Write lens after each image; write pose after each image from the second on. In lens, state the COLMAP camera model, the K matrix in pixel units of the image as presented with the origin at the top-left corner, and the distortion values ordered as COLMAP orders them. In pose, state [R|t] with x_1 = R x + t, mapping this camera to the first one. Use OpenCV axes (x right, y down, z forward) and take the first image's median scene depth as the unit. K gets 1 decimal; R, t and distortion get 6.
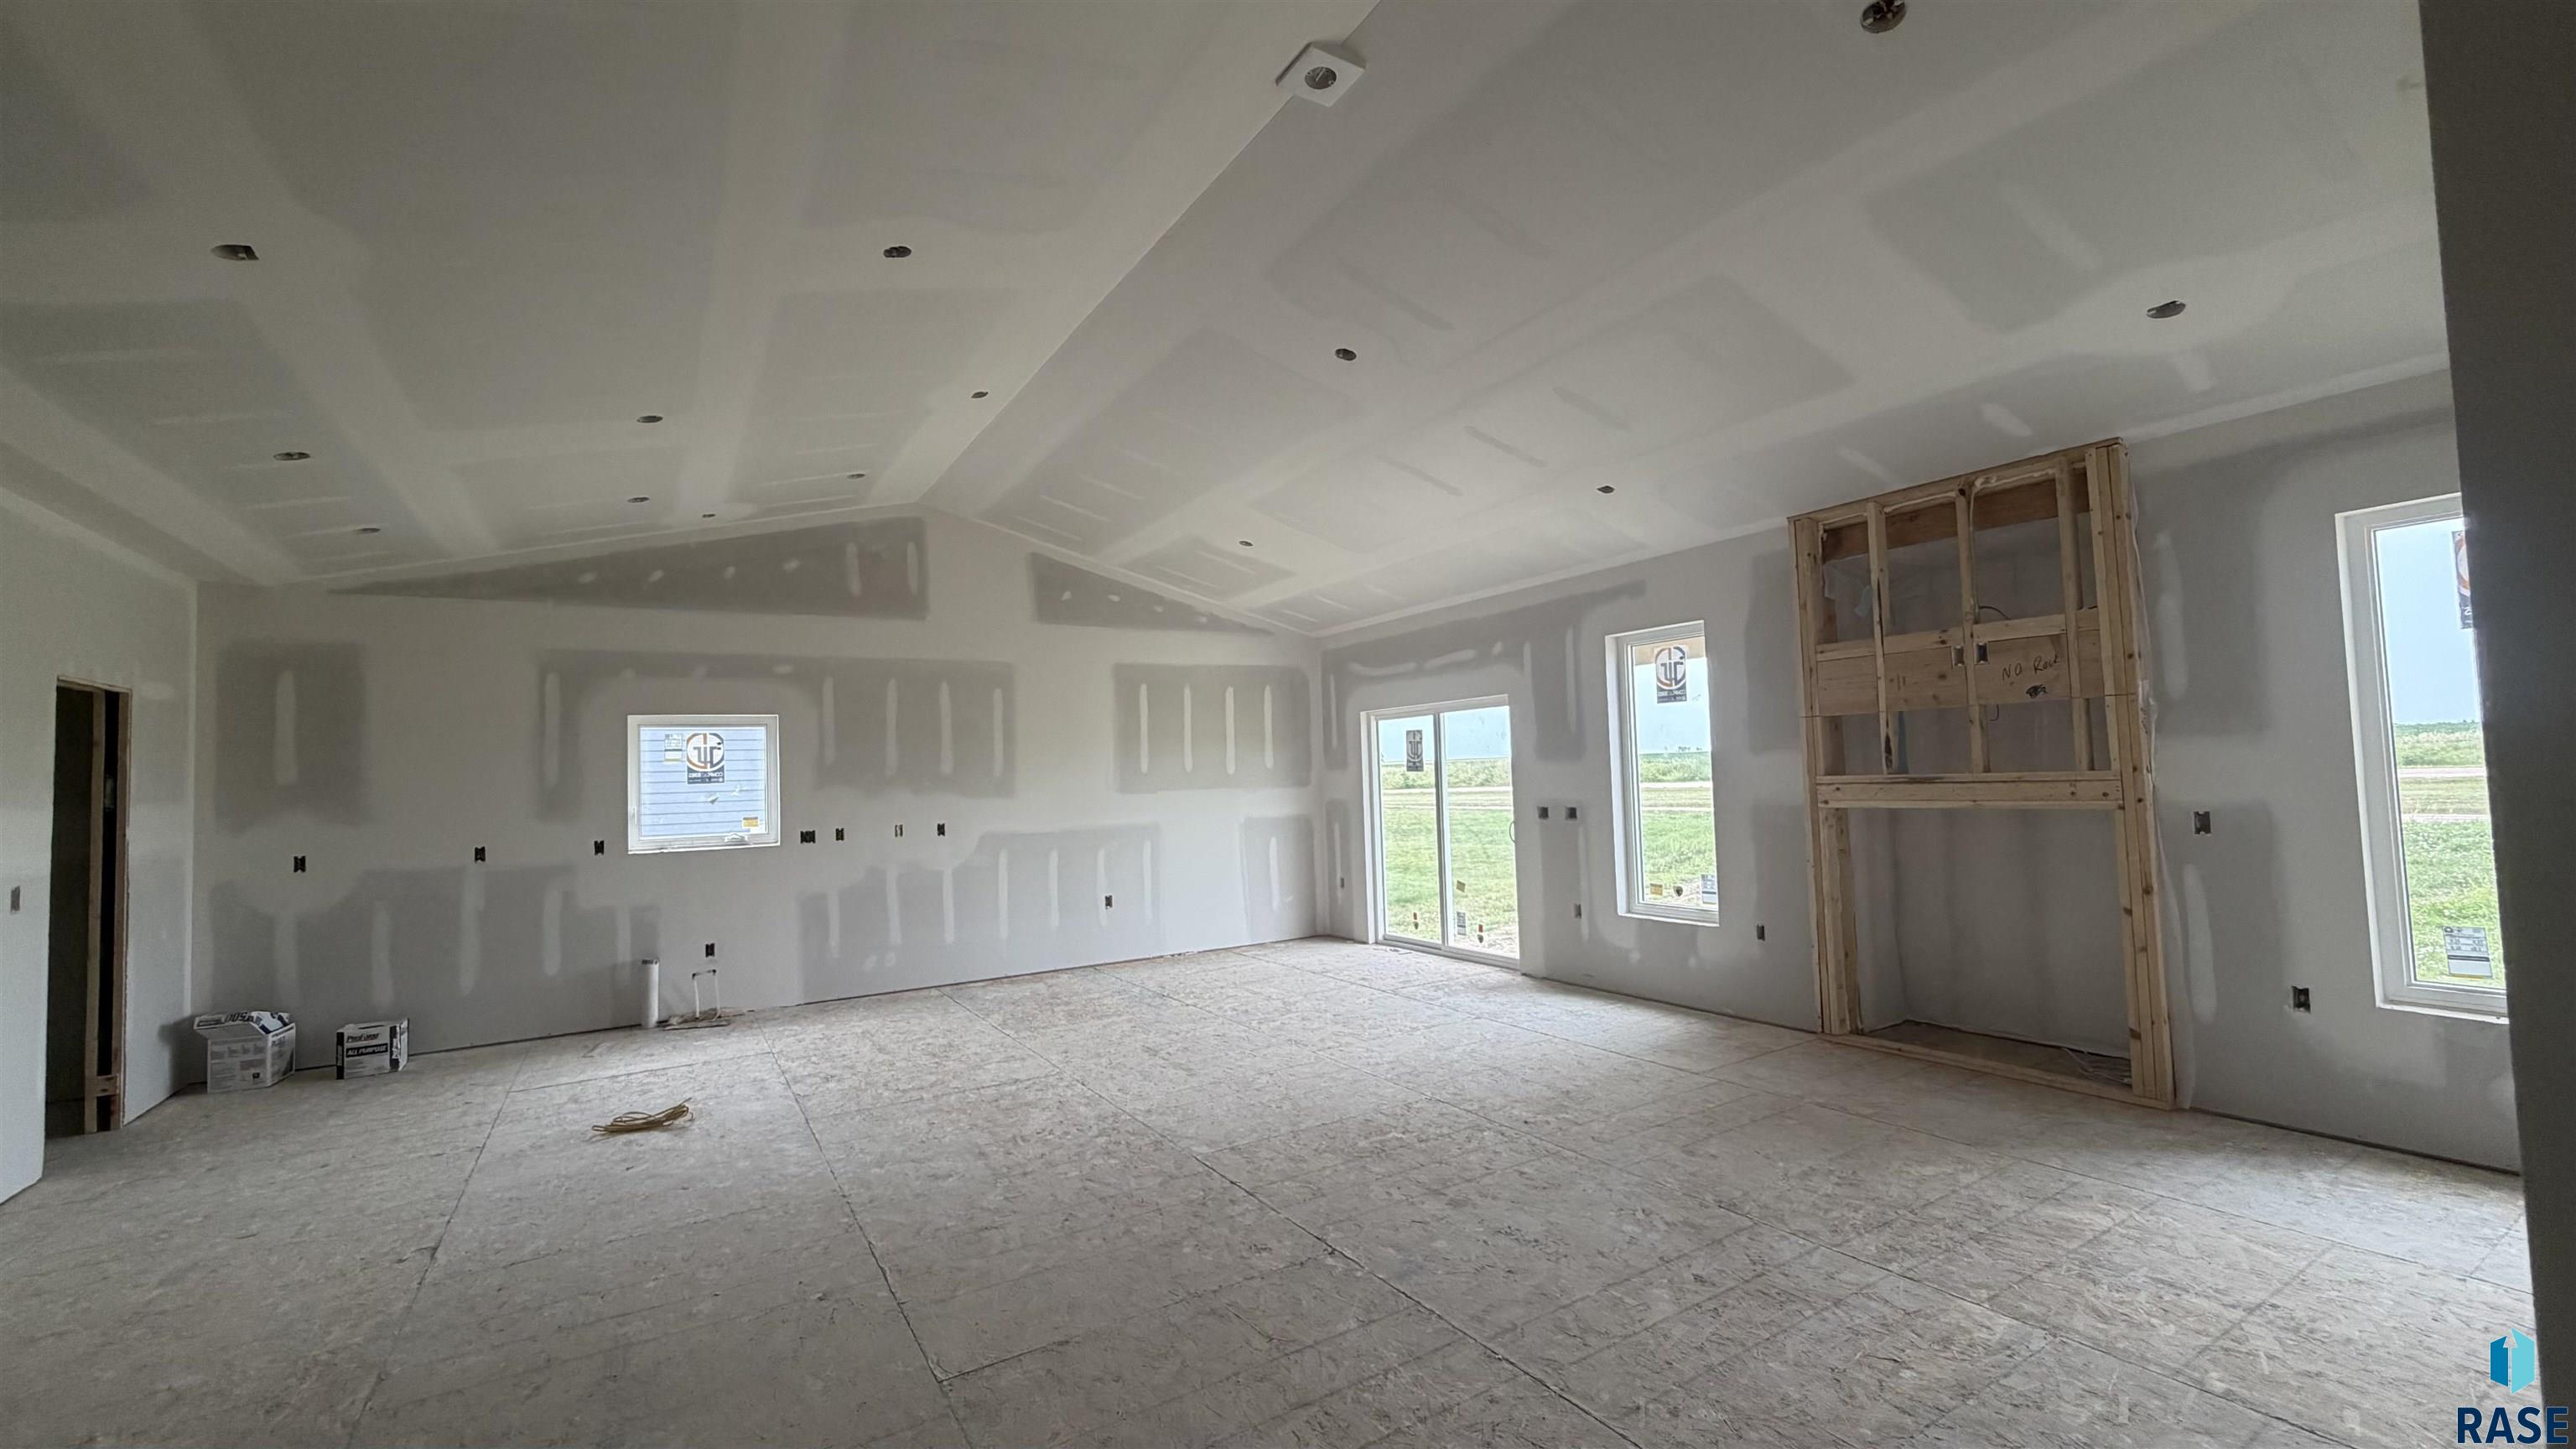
lens RADIAL K [[1030.4, 0, 1282.6], [0, 1030.4, 730.3], [0, 0, 1]] dist [0.001015, -0.000187]
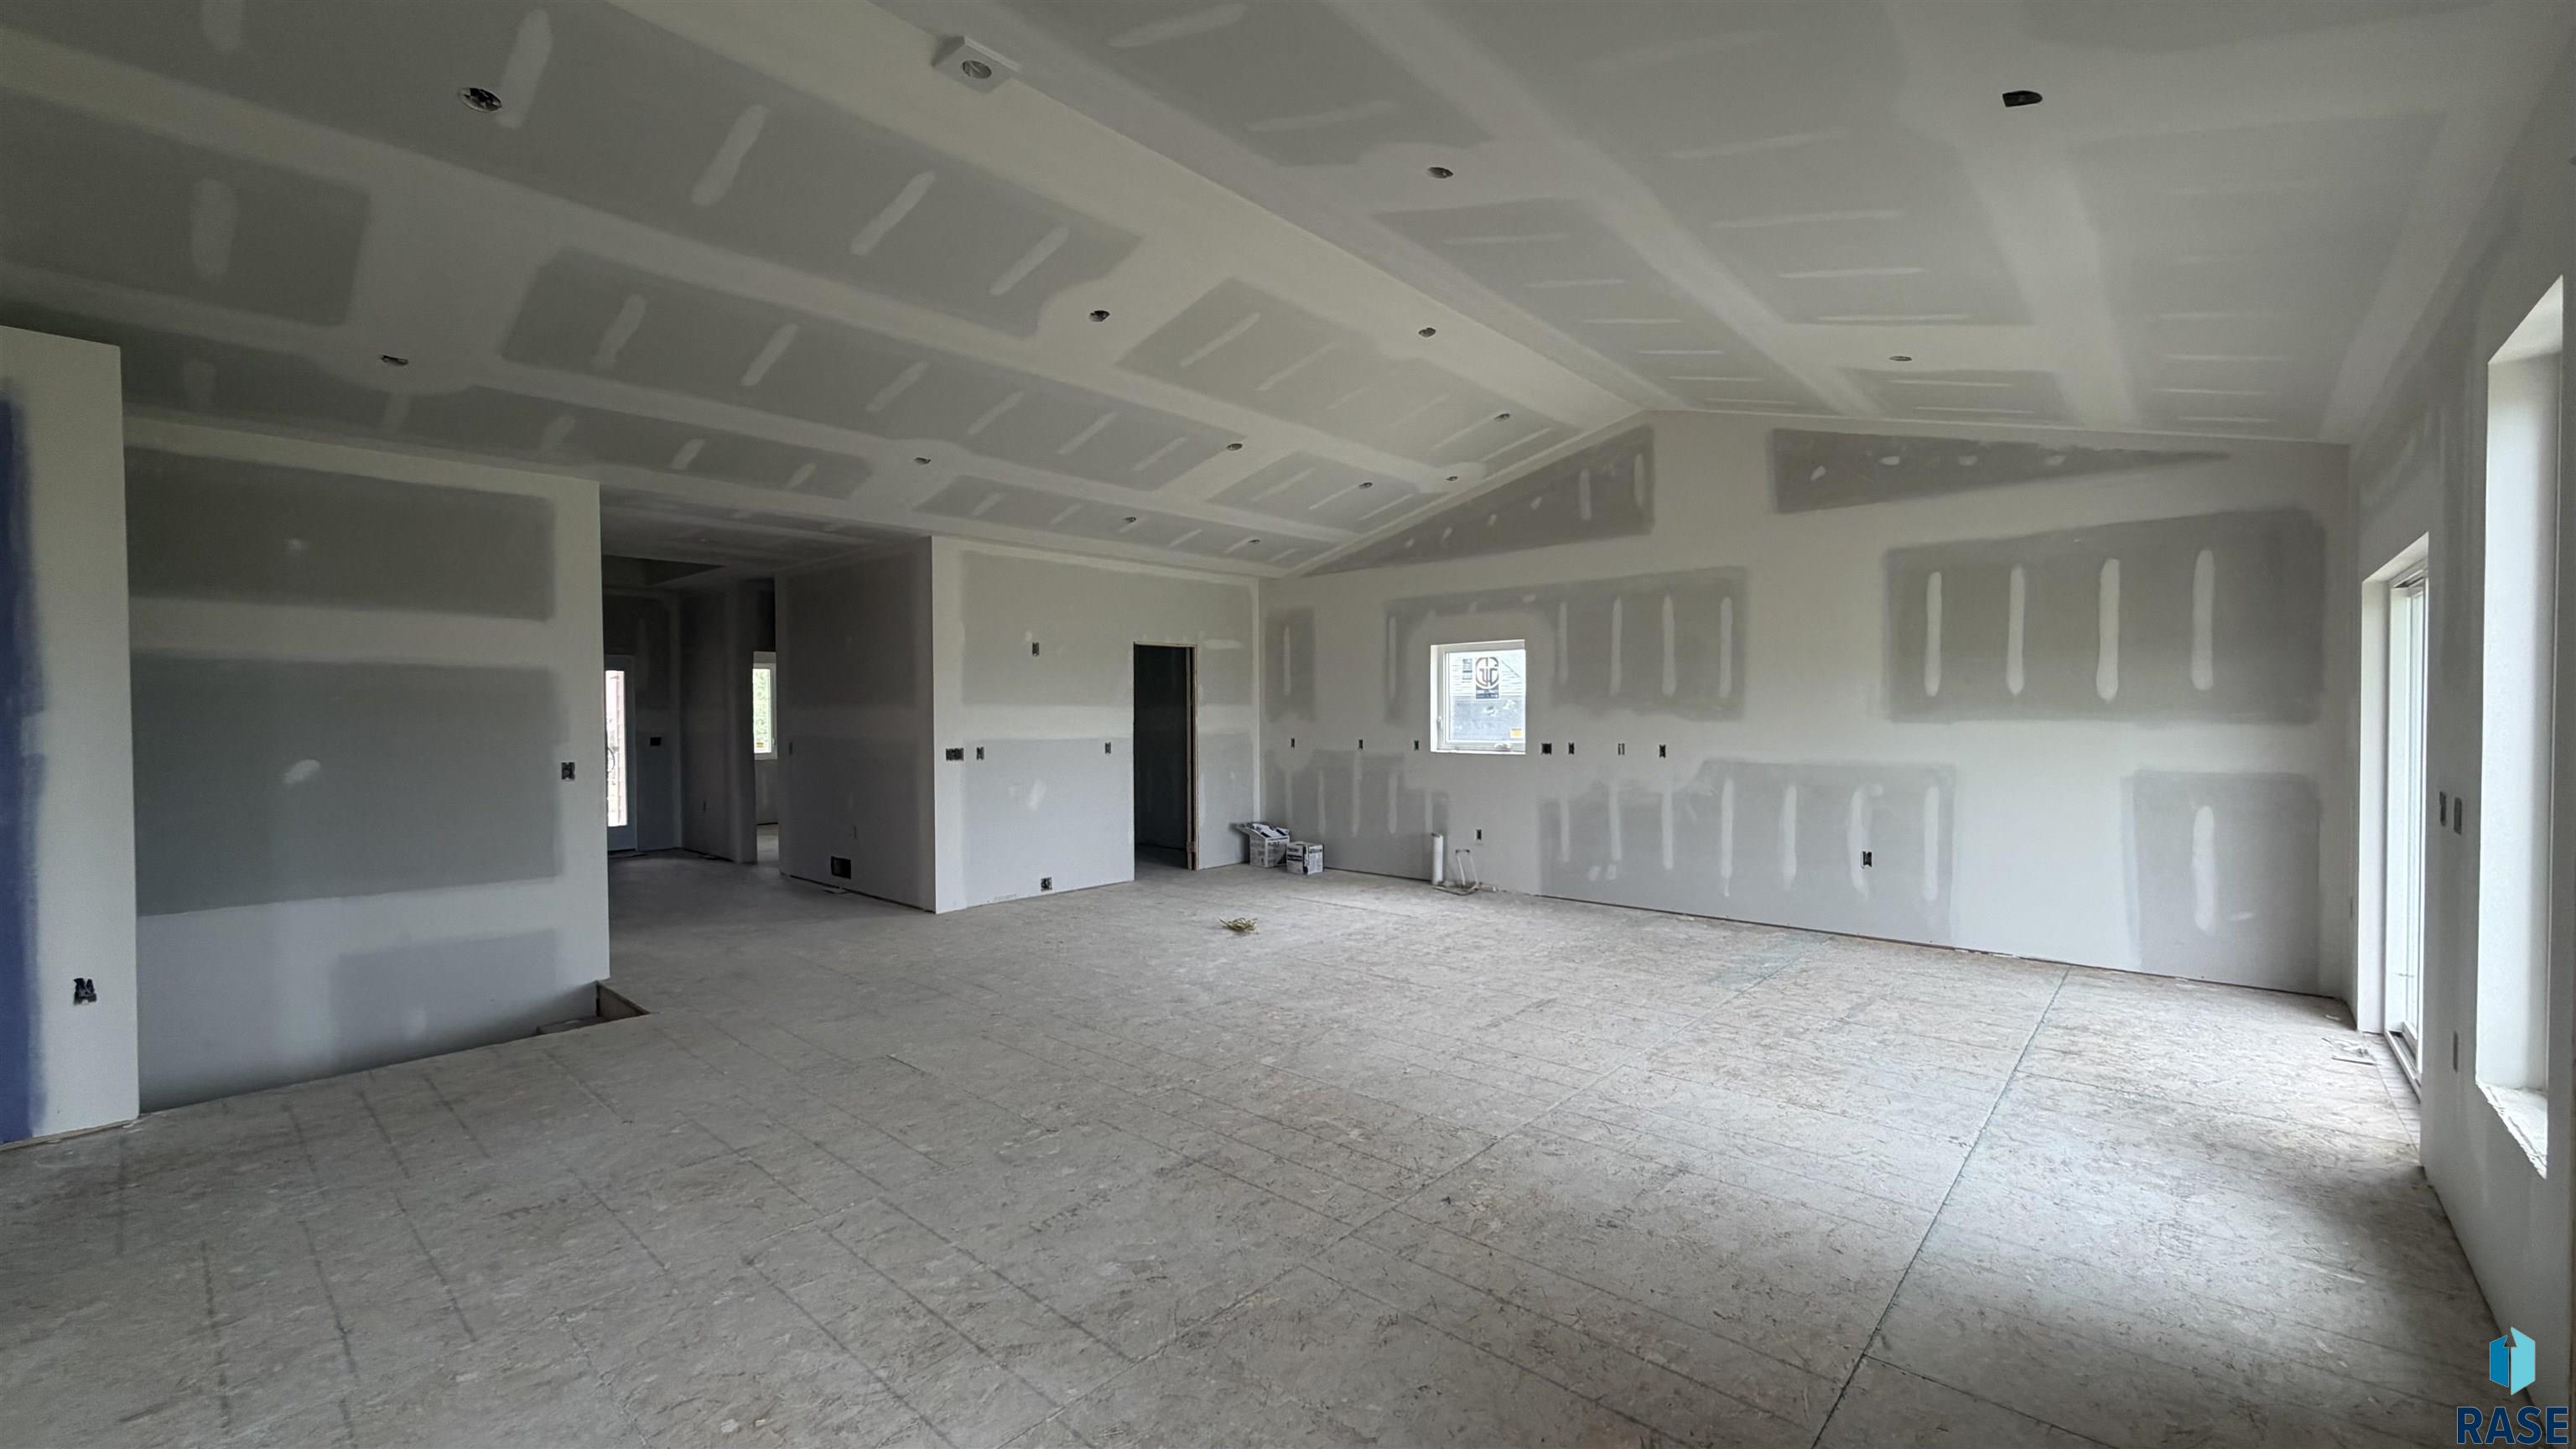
lens RADIAL K [[1030.4, 0, 1282.2], [0, 1030.4, 722.4], [0, 0, 1]] dist [0.001015, -0.000187]
pose [[0.275521, 0.041613, -0.960394, 0.604247], [0.037672, 0.997828, 0.054042, 0.005393], [0.960557, -0.051069, 0.273355, 0.490009]]
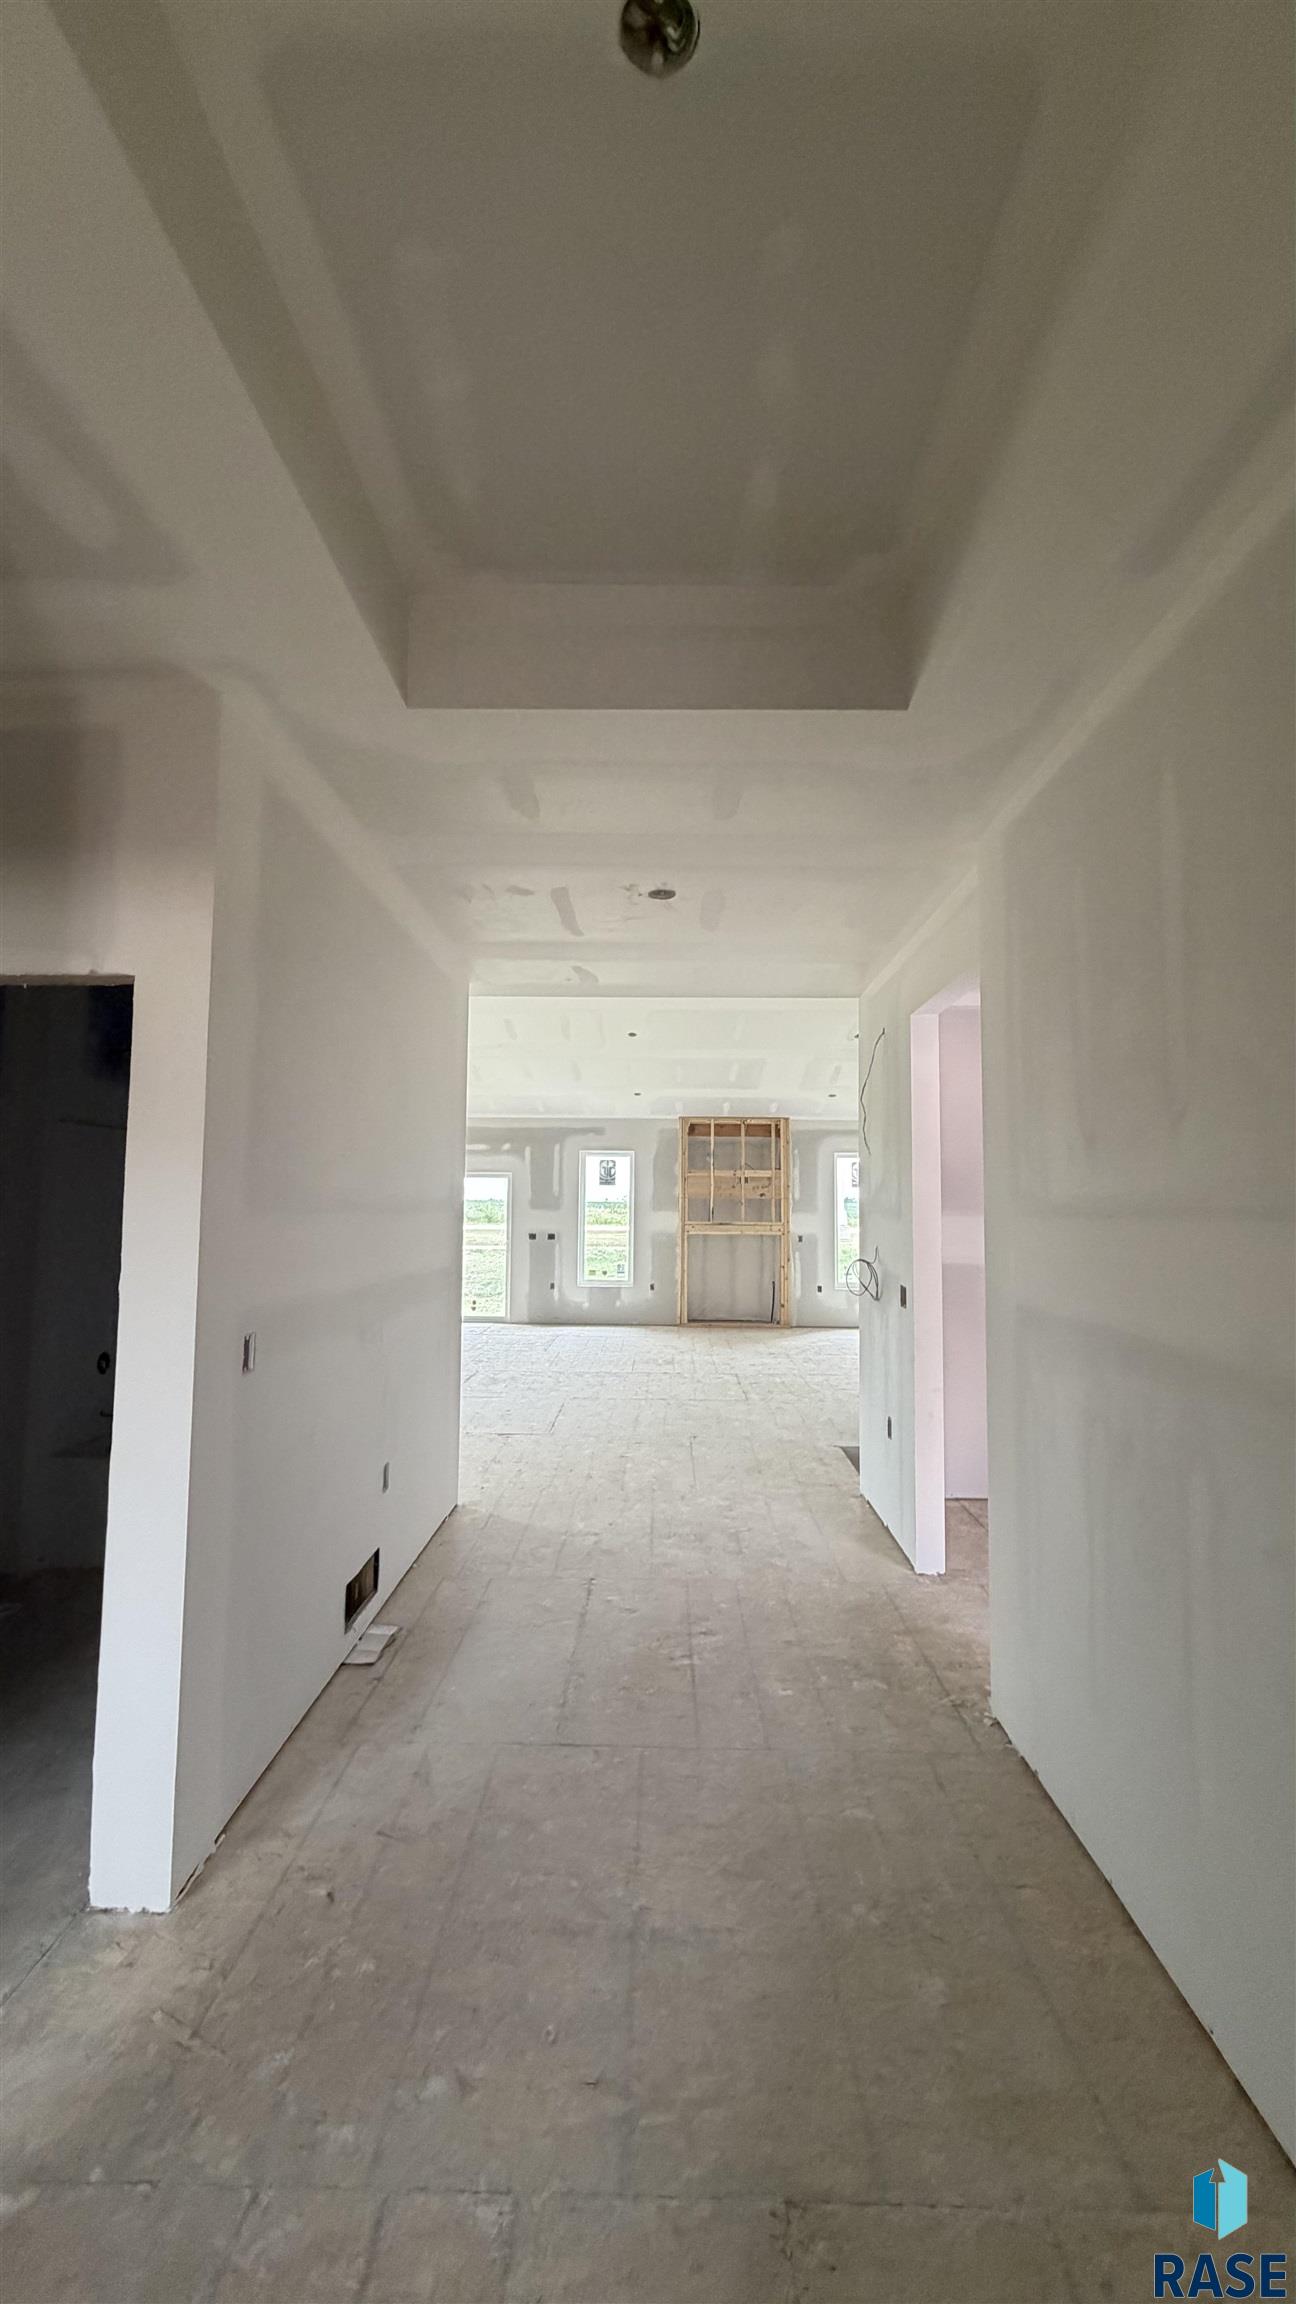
lens RADIAL K [[921.6, 0, 647.4], [0, 921.6, 1156.8], [0, 0, 1]] dist [0.001015, -0.000187]
pose [[0.539186, 0.086786, 0.837703, -1.089254], [-0.064751, 0.996004, -0.061510, 0.024033], [-0.839694, -0.021077, 0.542651, -0.106809]]
